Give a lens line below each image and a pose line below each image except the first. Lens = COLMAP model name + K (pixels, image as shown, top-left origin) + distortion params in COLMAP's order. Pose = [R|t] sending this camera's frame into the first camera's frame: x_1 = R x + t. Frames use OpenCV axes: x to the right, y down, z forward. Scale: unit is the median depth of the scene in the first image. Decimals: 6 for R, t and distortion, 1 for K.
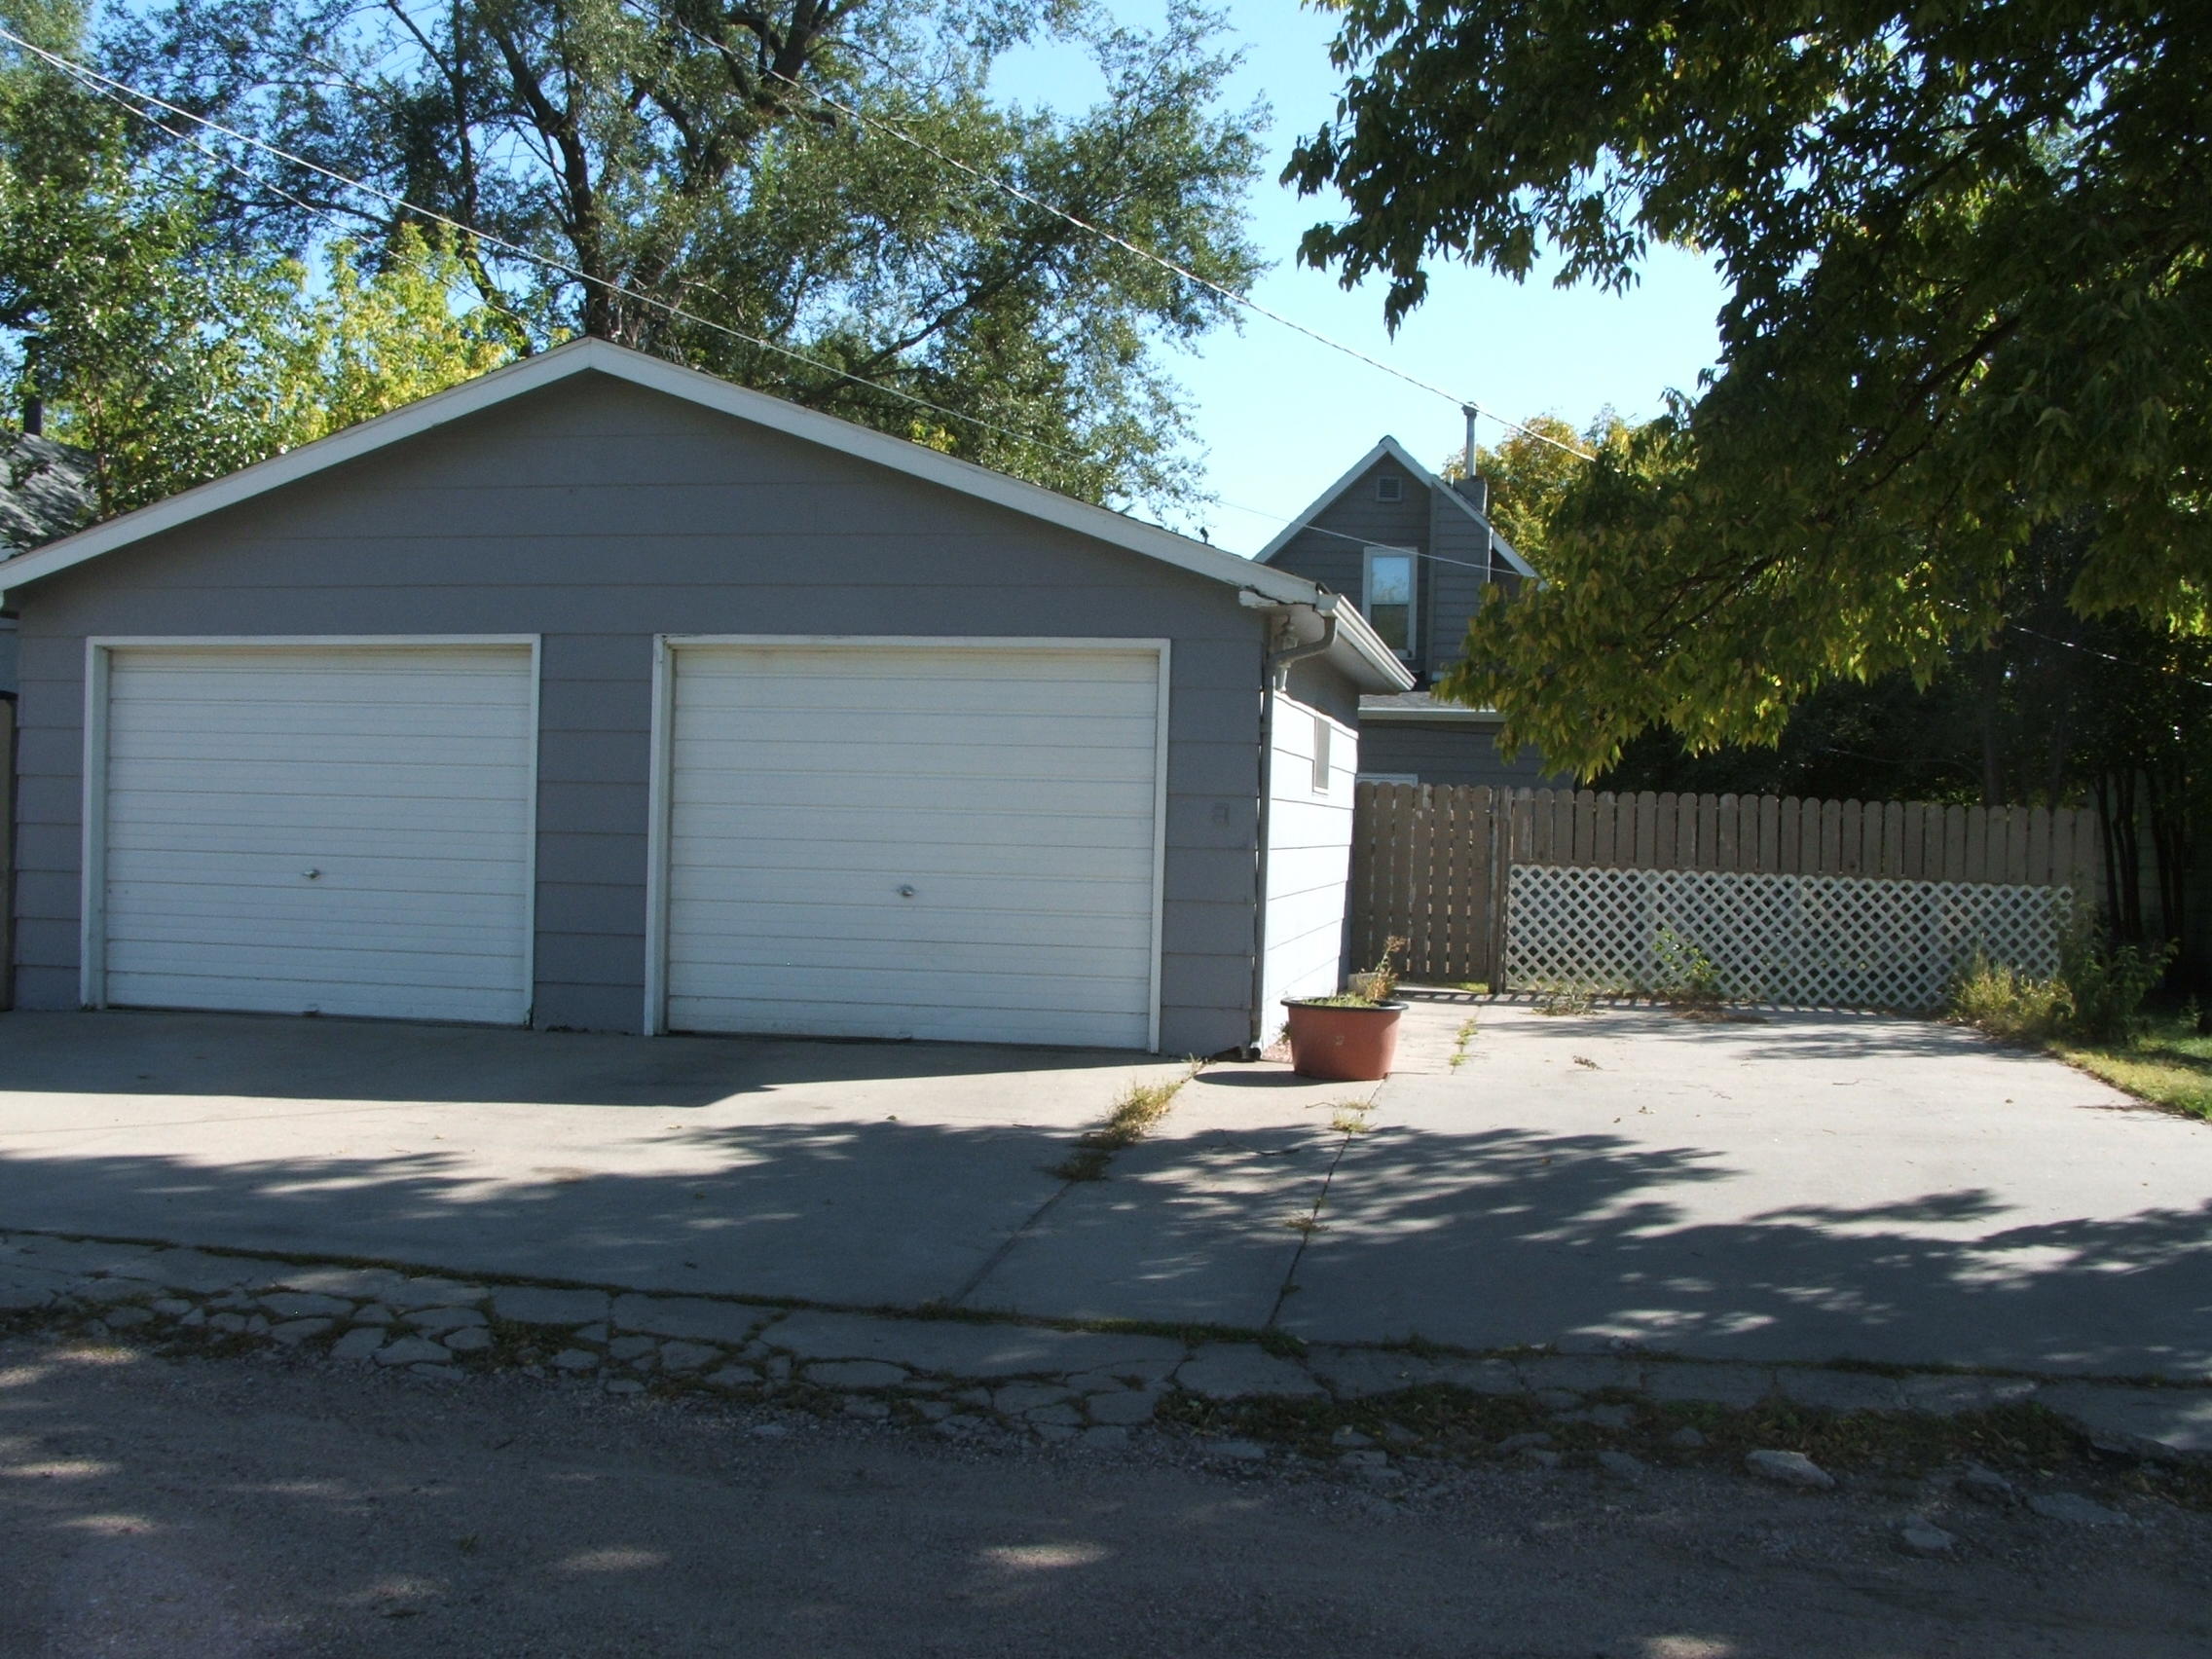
lens RADIAL K [[2731.8, 0, 1106.0], [0, 2731.8, 829.5], [0, 0, 1]] dist [-0.210928, 0.311770]
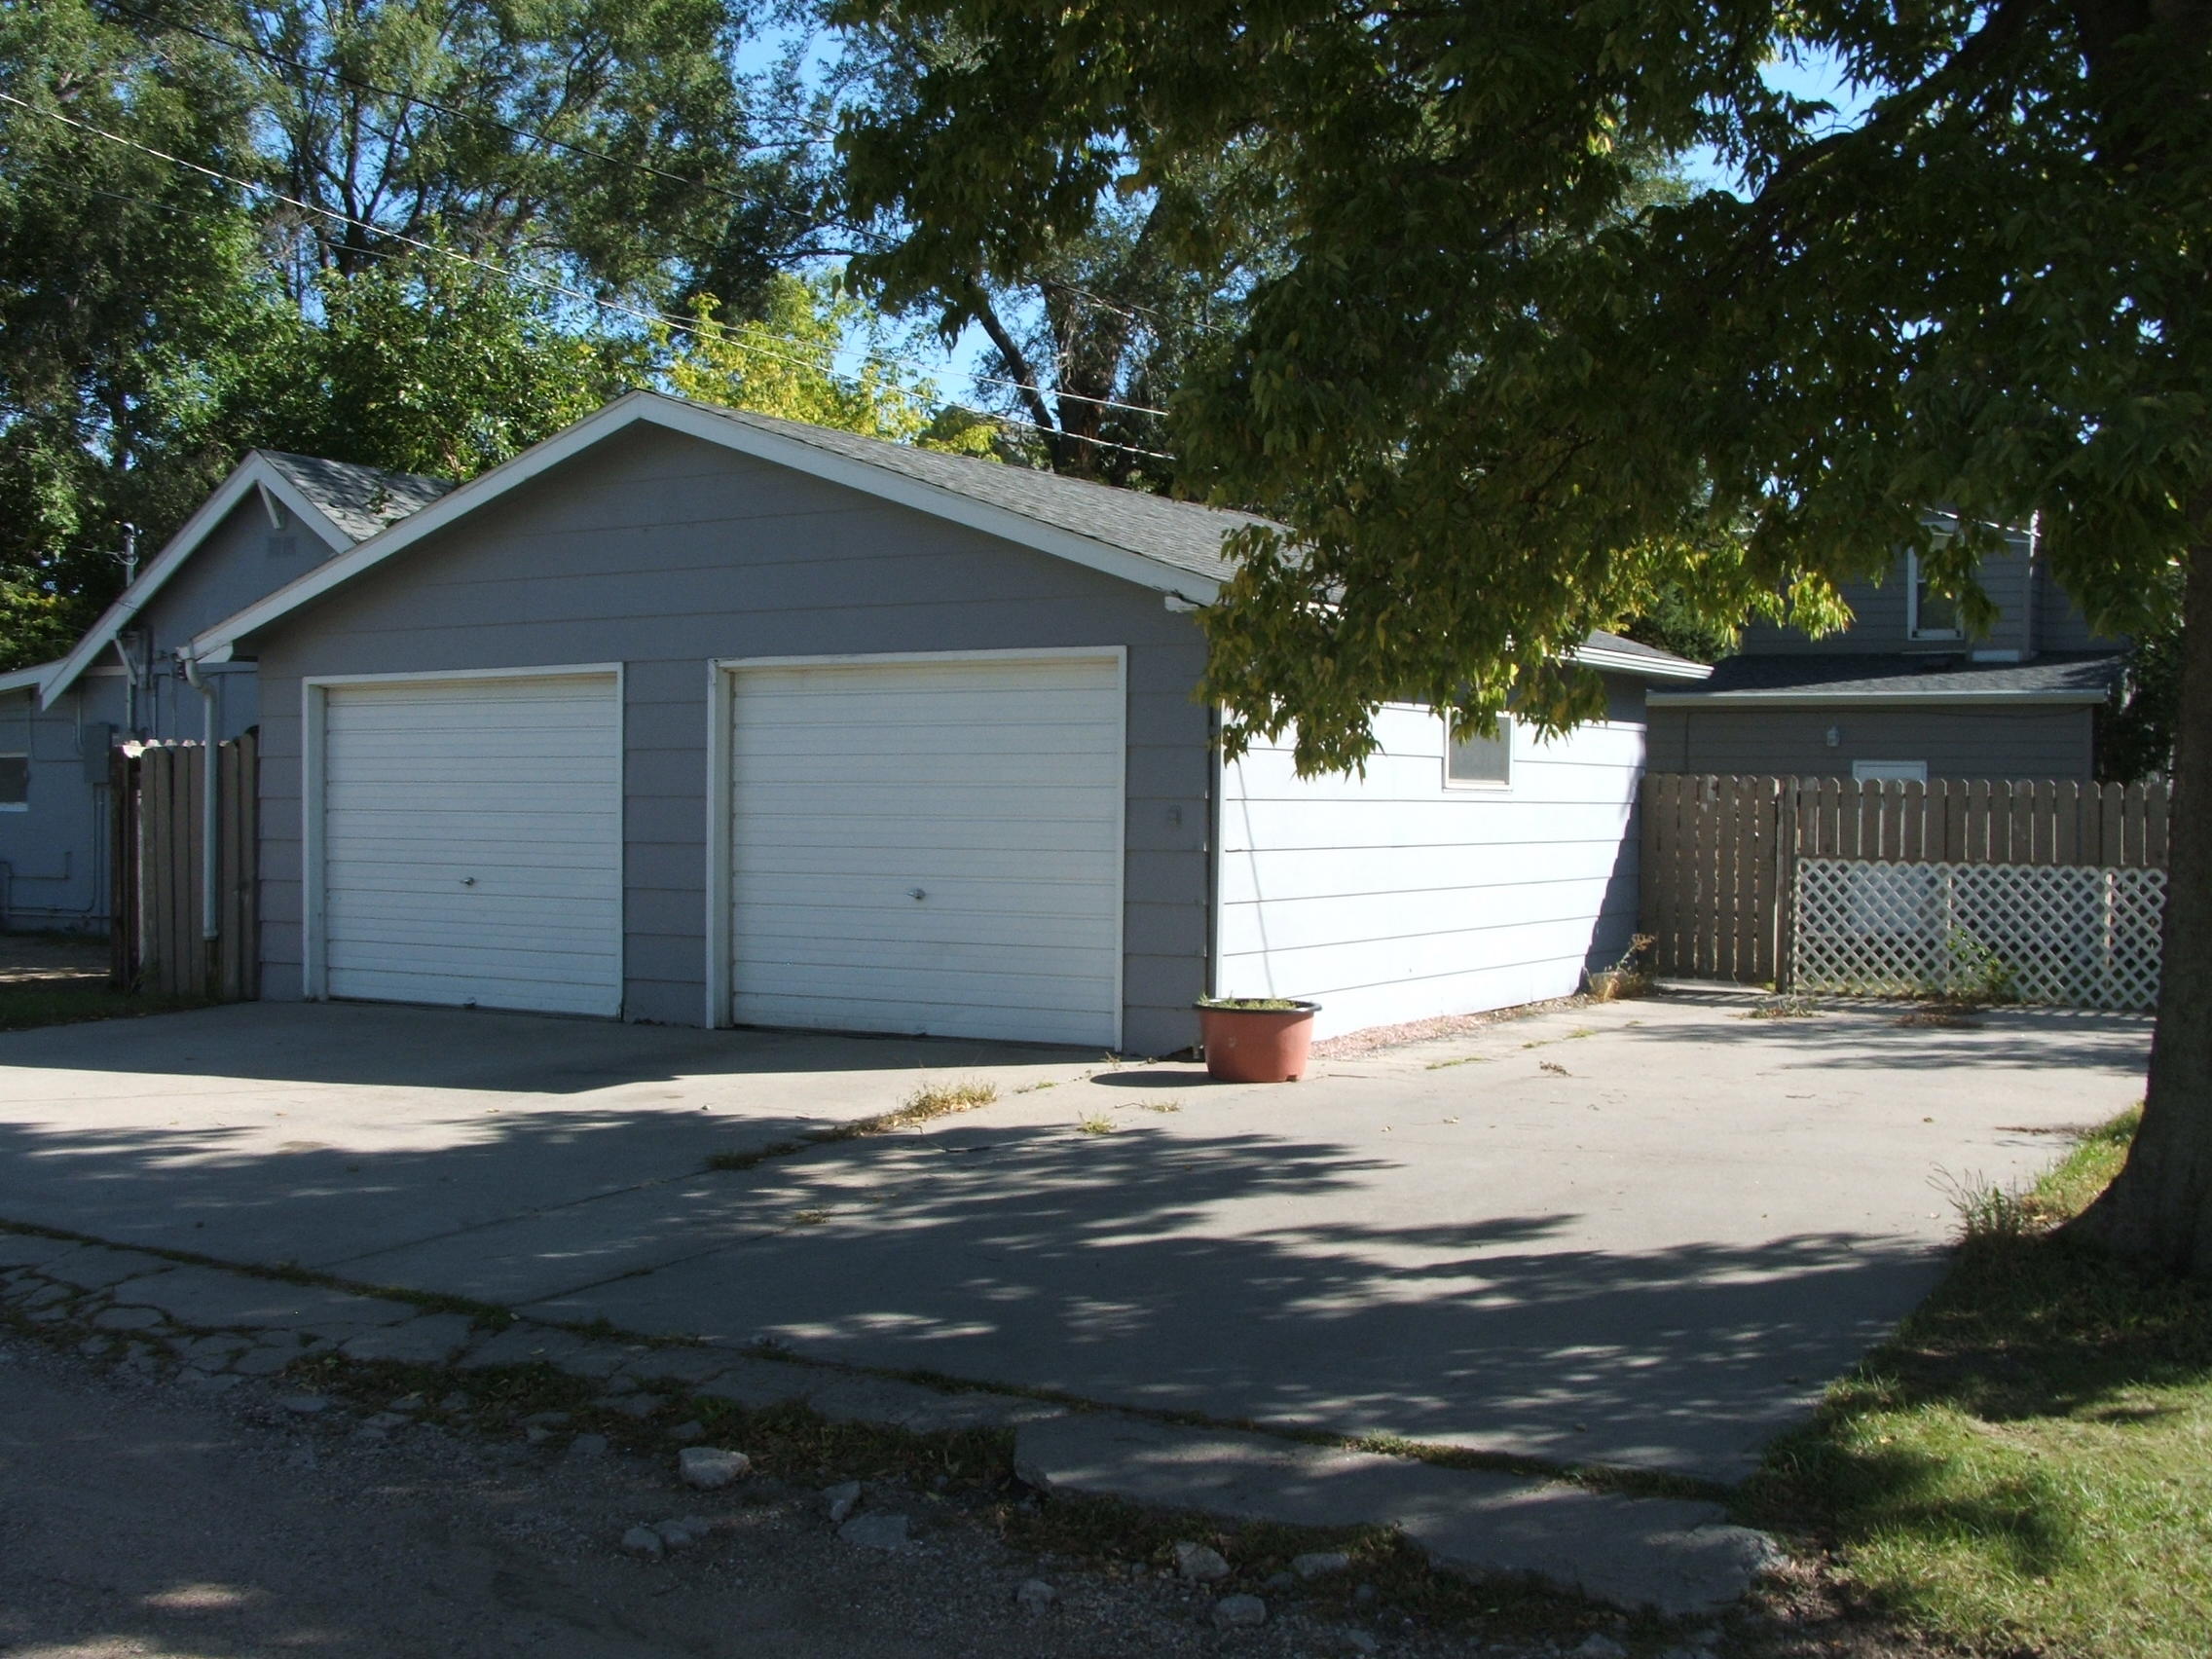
lens RADIAL K [[2731.8, 0, 1106.0], [0, 2731.8, 829.5], [0, 0, 1]] dist [-0.210928, 0.311770]
pose [[0.930714, -0.014142, -0.365475, 0.362886], [0.015245, 0.999884, 0.000132, -0.001401], [0.365430, -0.005695, 0.930821, 0.044659]]
